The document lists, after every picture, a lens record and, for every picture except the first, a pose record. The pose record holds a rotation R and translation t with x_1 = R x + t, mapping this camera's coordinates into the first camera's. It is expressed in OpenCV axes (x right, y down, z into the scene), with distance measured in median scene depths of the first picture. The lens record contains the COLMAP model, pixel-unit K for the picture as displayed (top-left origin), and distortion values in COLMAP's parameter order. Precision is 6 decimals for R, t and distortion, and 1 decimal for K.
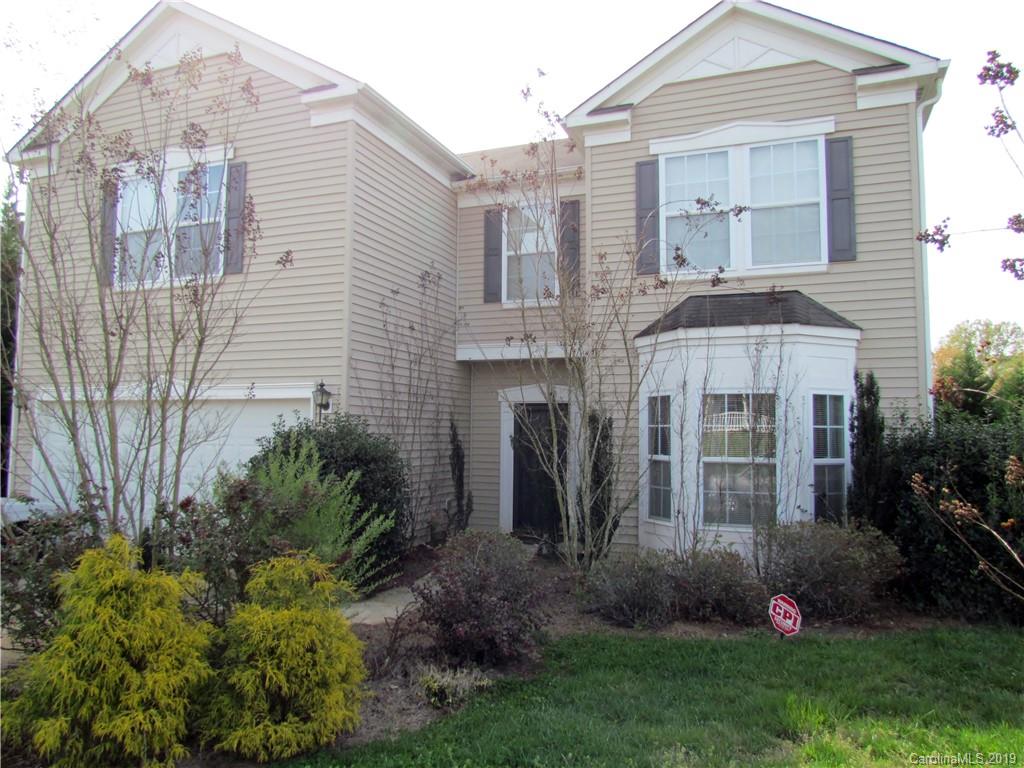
lens RADIAL K [[728.9, 0, 510.7], [0, 728.9, 384.2], [0, 0, 1]] dist [-0.025573, -0.001941]
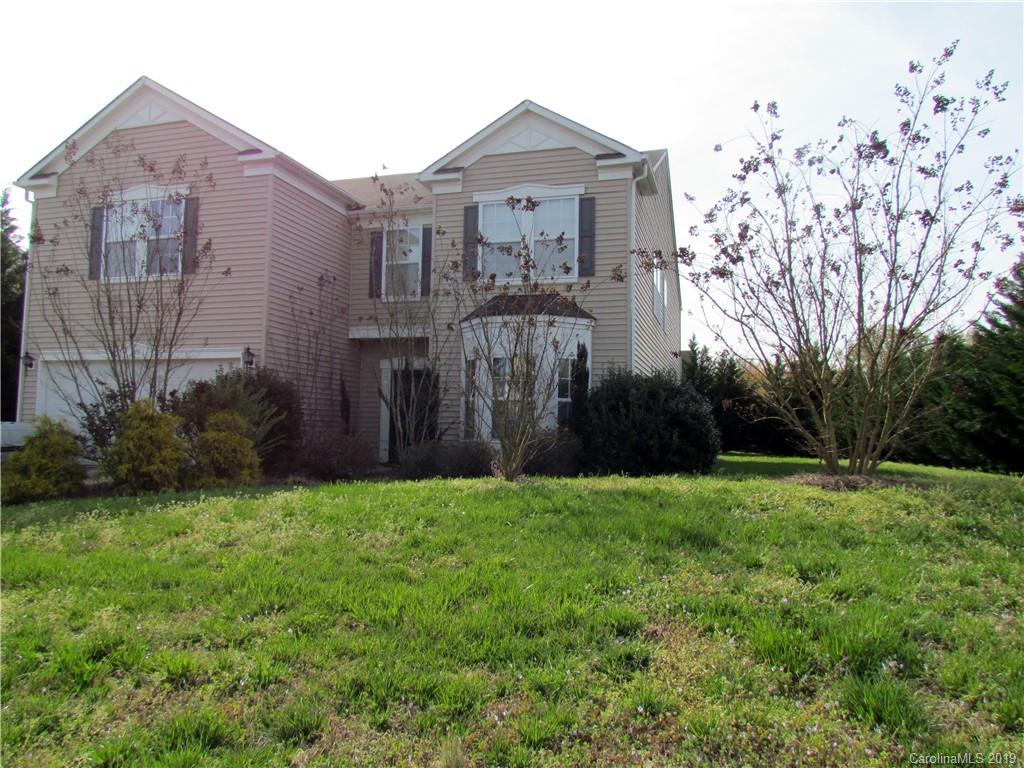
lens RADIAL K [[728.9, 0, 511.8], [0, 728.9, 379.1], [0, 0, 1]] dist [-0.025573, -0.001941]
pose [[0.996623, 0.015351, 0.080661, 0.160375], [-0.015083, 0.999879, -0.003933, 0.058858], [-0.080711, 0.002703, 0.996734, -0.531607]]
